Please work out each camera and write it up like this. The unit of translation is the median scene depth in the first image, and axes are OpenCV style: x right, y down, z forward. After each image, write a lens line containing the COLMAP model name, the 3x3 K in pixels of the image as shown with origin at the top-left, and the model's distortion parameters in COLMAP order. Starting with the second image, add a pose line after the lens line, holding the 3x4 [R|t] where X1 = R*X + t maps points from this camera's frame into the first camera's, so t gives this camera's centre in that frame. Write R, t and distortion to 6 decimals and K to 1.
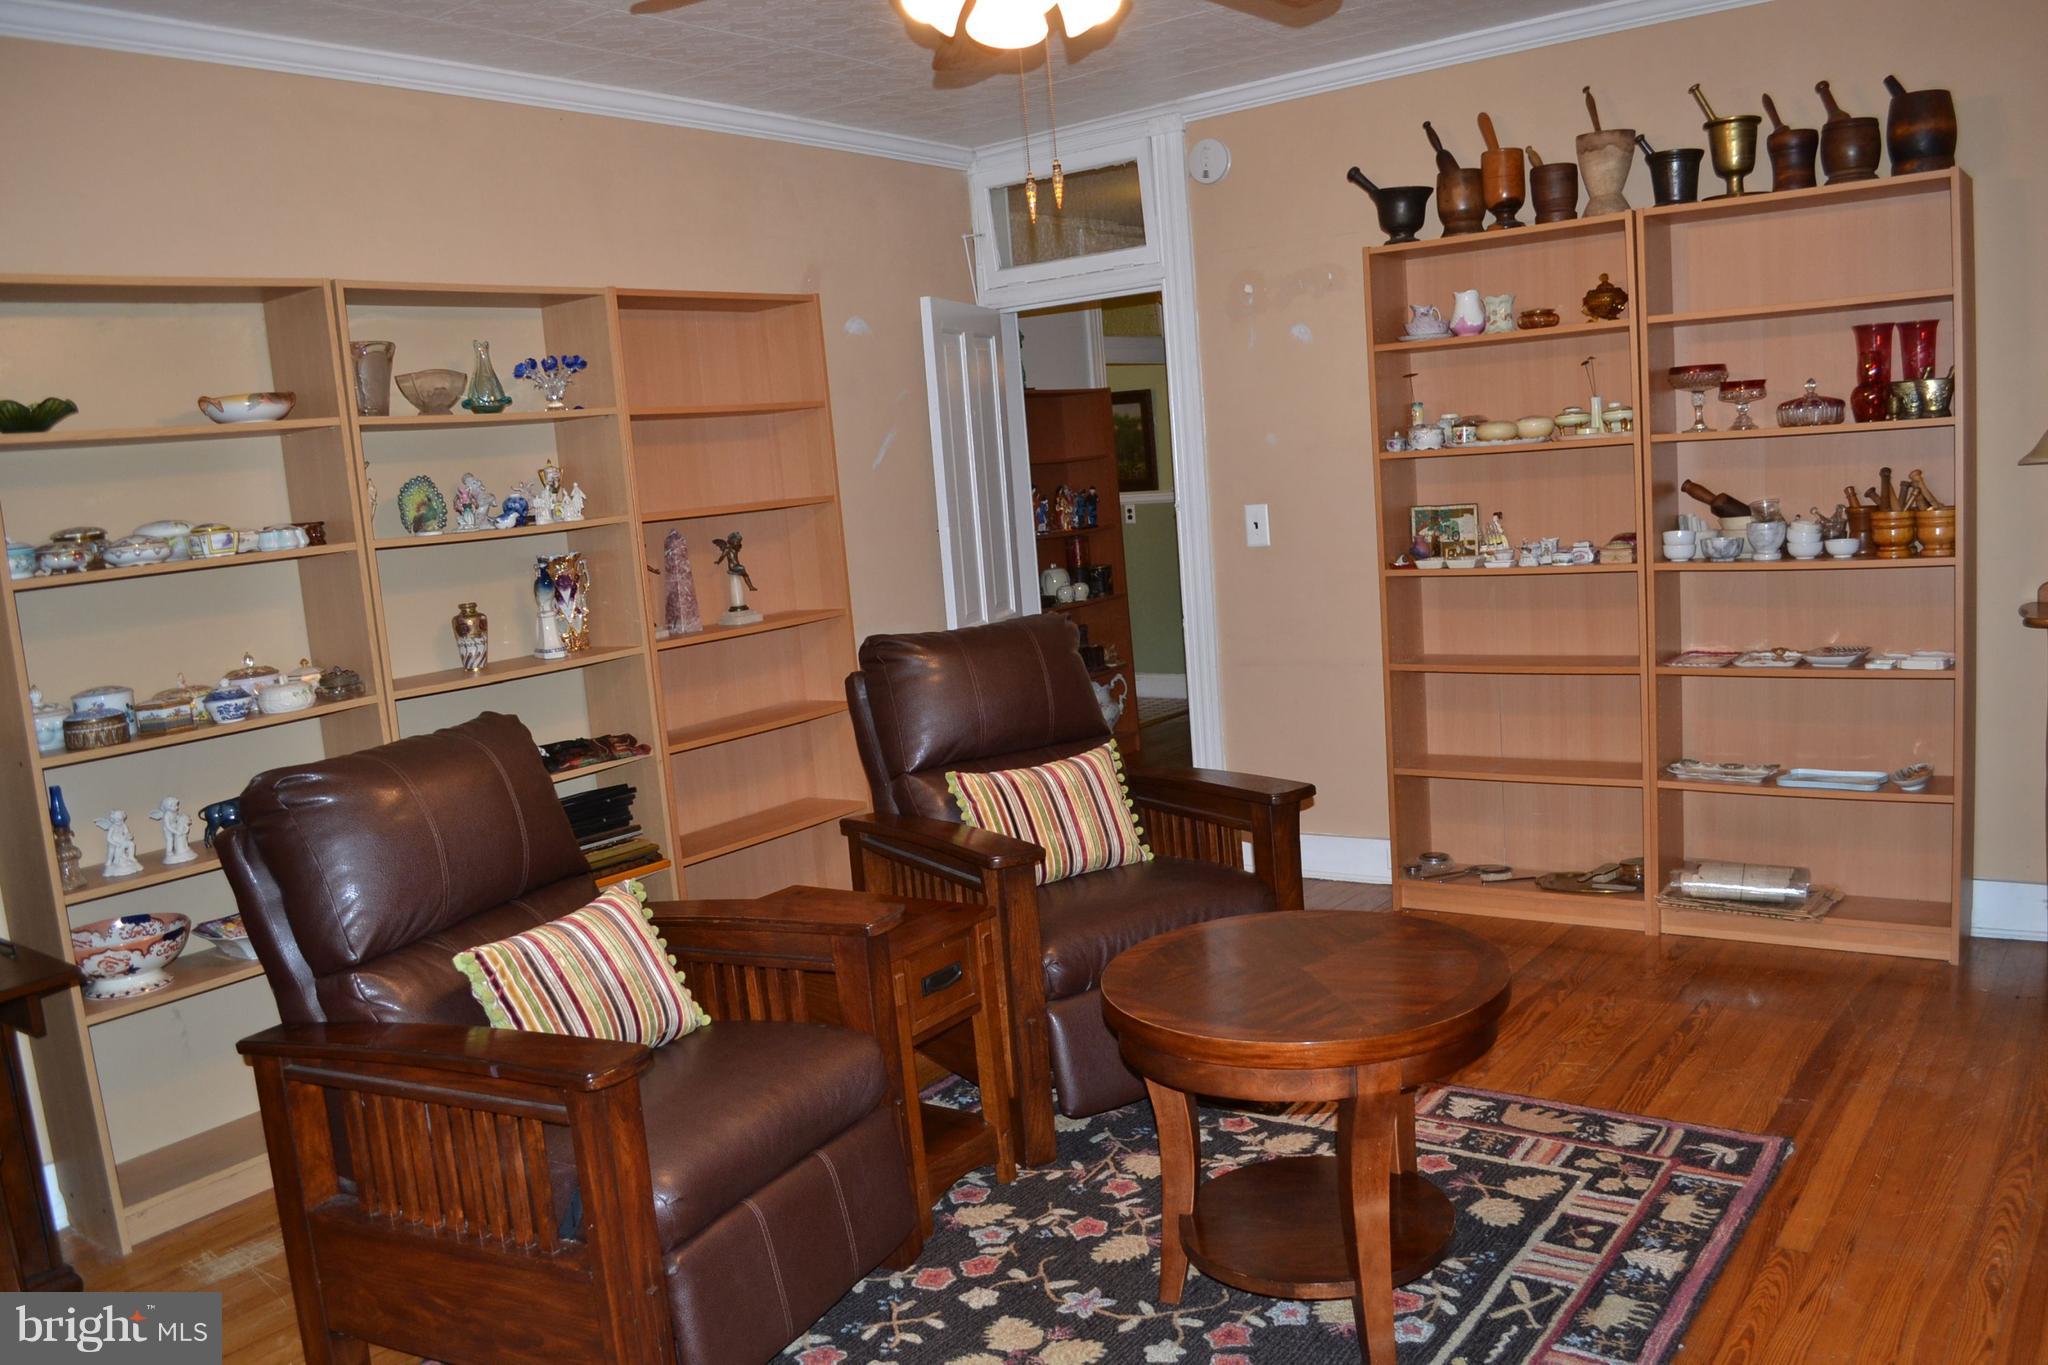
lens RADIAL K [[1635.5, 0, 1024.0], [0, 1635.5, 682.5], [0, 0, 1]] dist [0.006497, 0.000869]
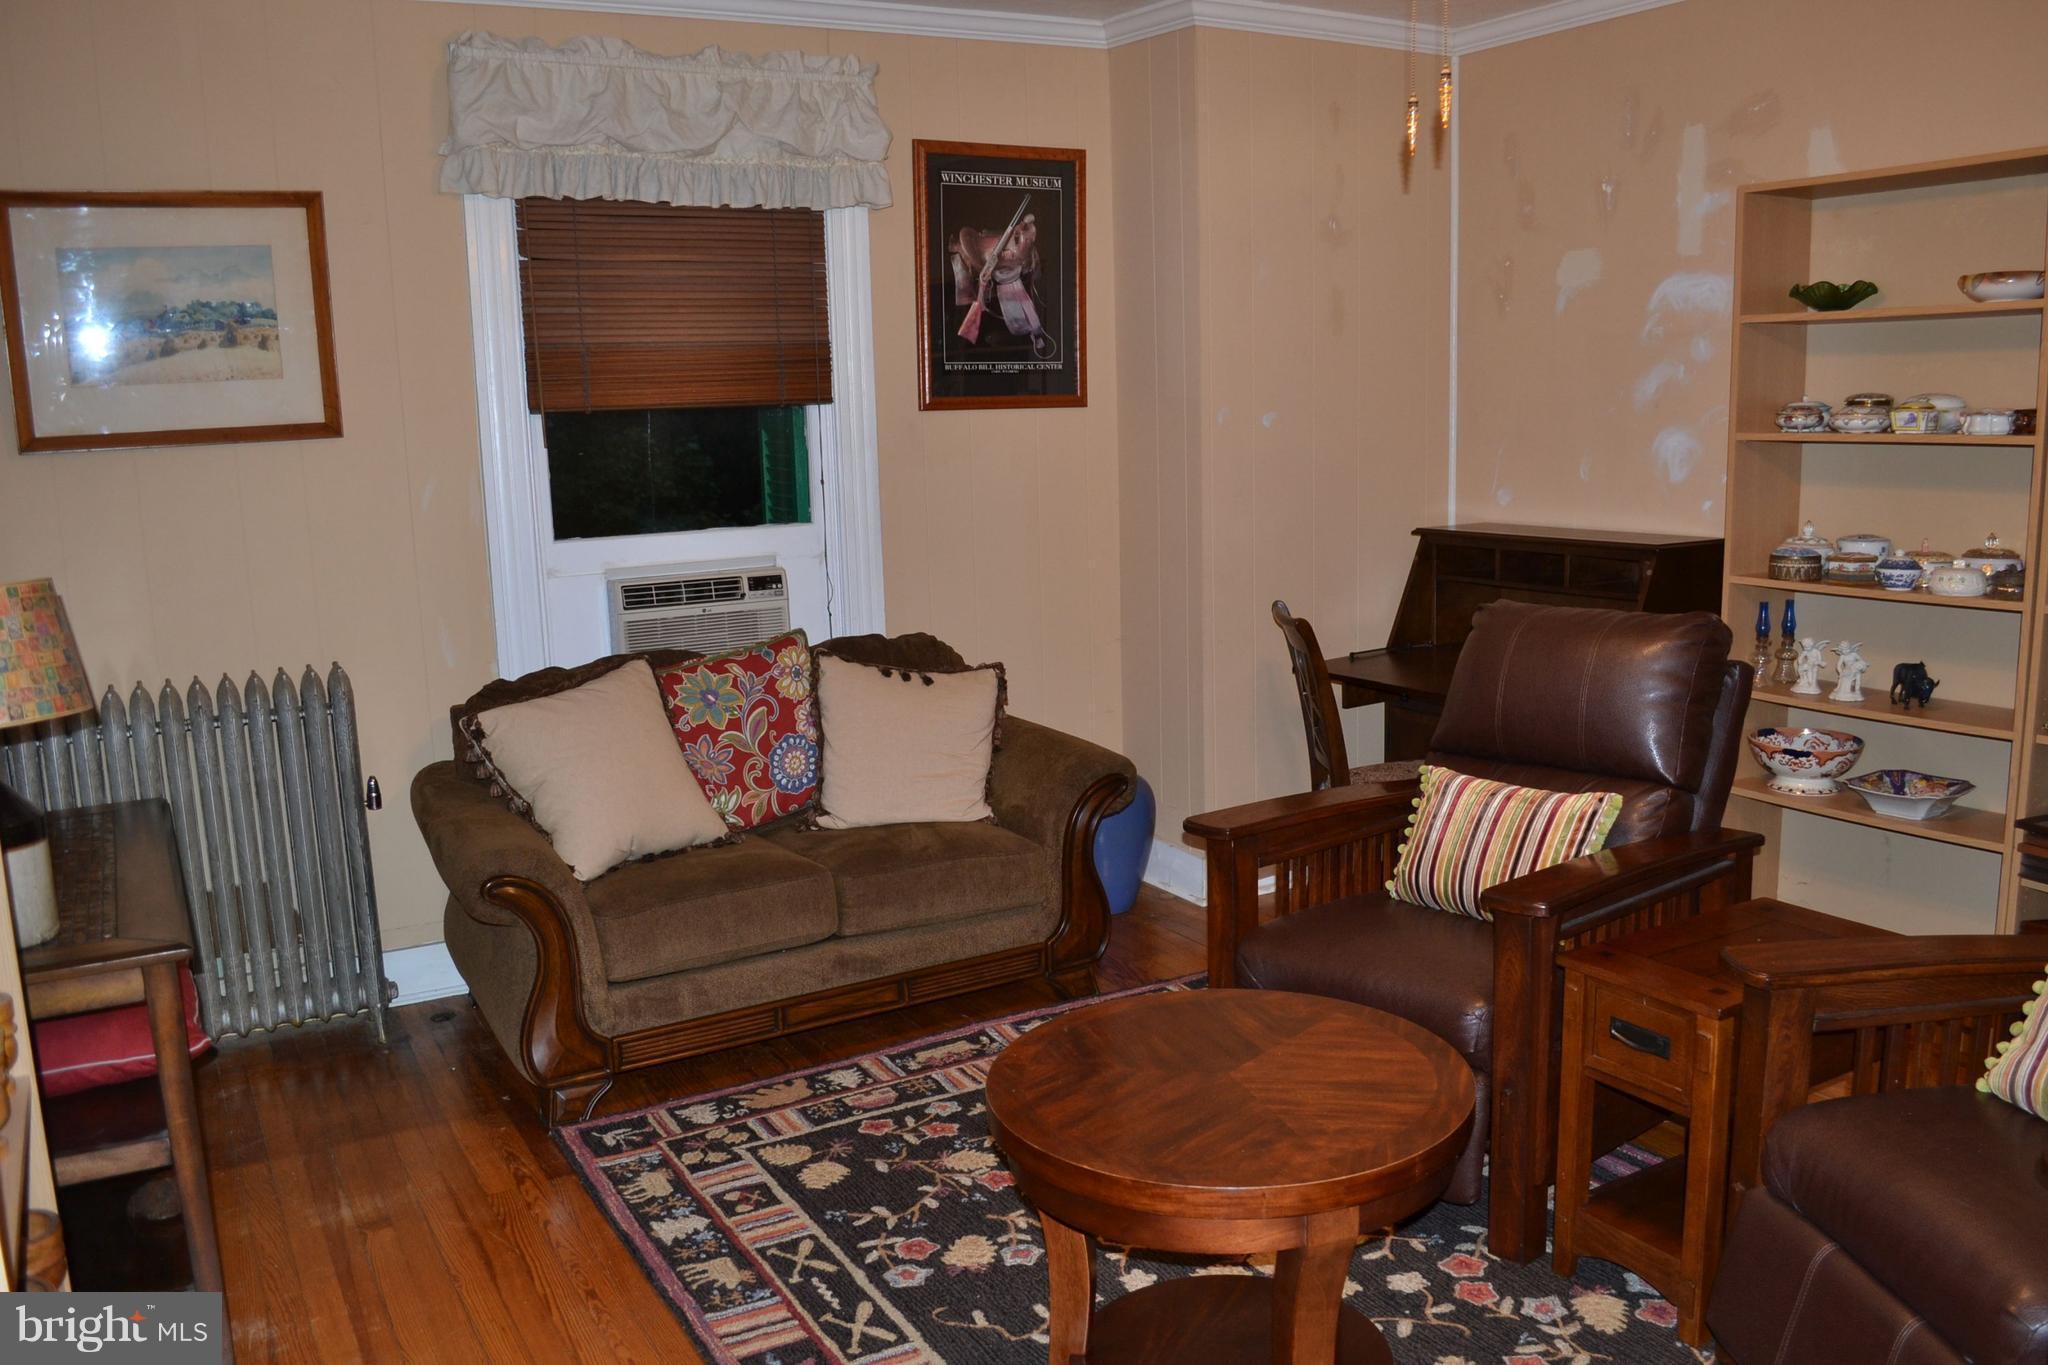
lens RADIAL K [[1603.4, 0, 1024.0], [0, 1603.4, 682.5], [0, 0, 1]] dist [-0.145238, 0.000219]
pose [[-0.387310, 0.243947, -0.889090, 0.725322], [-0.084735, 0.950858, 0.297807, -0.190577], [0.918048, 0.190680, -0.347606, 0.976922]]
